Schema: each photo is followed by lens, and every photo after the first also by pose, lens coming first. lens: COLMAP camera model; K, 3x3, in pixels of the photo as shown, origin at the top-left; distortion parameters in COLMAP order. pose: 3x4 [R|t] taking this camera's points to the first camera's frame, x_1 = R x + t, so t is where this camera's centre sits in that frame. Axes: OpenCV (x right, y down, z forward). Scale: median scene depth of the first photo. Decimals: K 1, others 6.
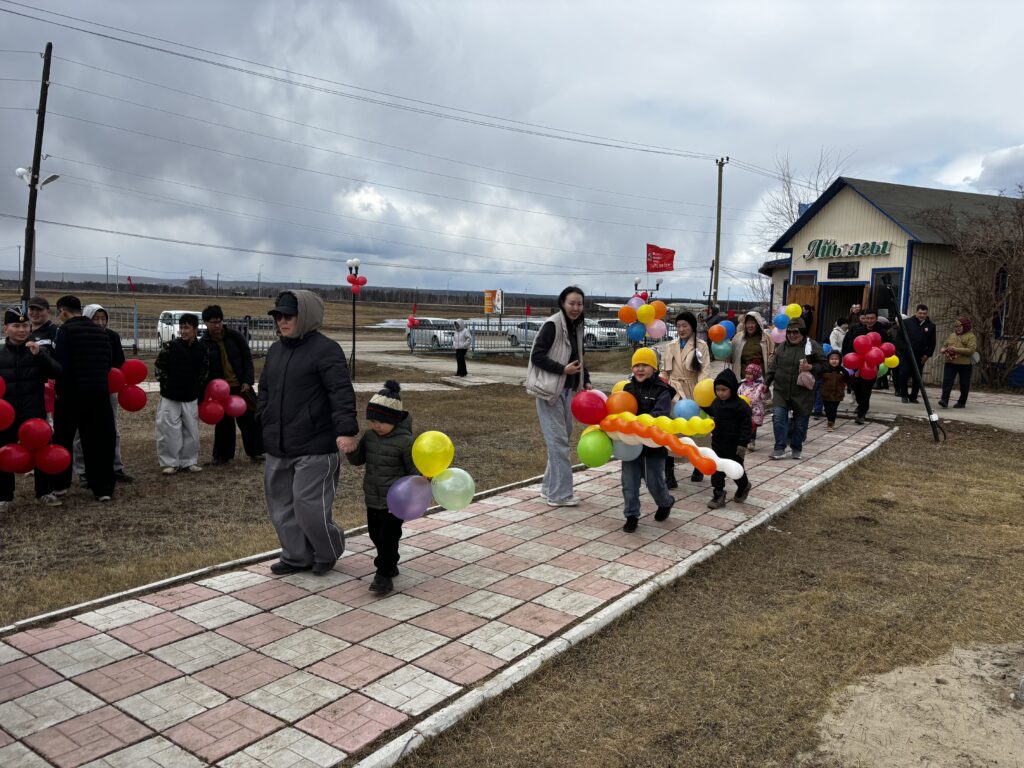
lens RADIAL K [[767.4, 0, 512.0], [0, 767.4, 384.0], [0, 0, 1]] dist [0.043260, -0.054583]
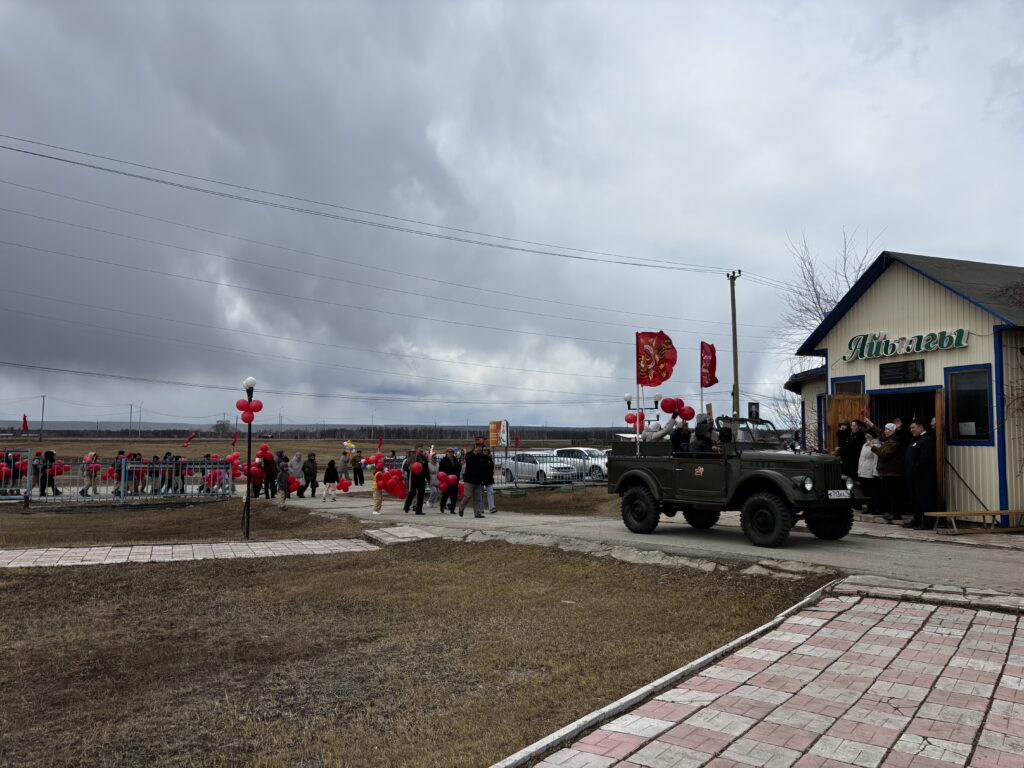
lens RADIAL K [[772.6, 0, 512.0], [0, 772.6, 384.0], [0, 0, 1]] dist [0.193664, -0.245444]
pose [[0.999261, -0.028199, -0.026133, 0.079640], [0.023262, 0.984643, -0.173024, -0.013105], [0.030611, 0.172288, 0.984571, 0.253328]]
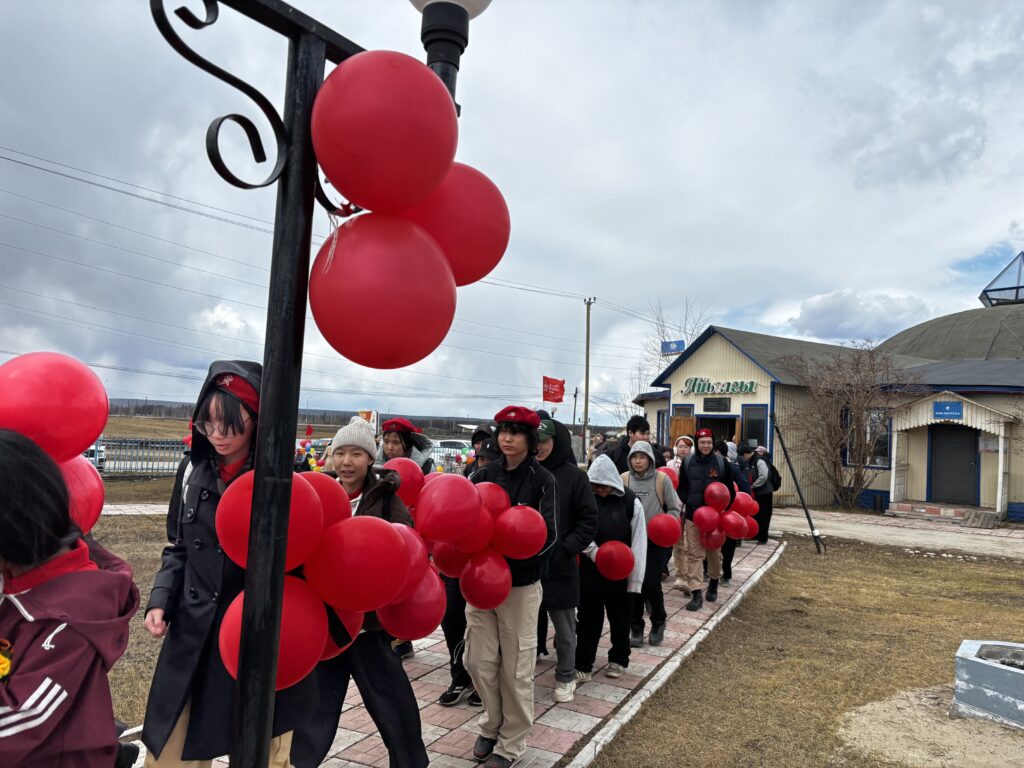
lens RADIAL K [[767.3, 0, 493.7], [0, 767.3, 381.3], [0, 0, 1]] dist [0.044999, -0.066852]
pose [[0.987353, 0.025112, 0.156537, -0.086189], [0.000360, 0.987017, -0.160614, 0.002323], [-0.158538, 0.158639, 0.974525, -0.075743]]
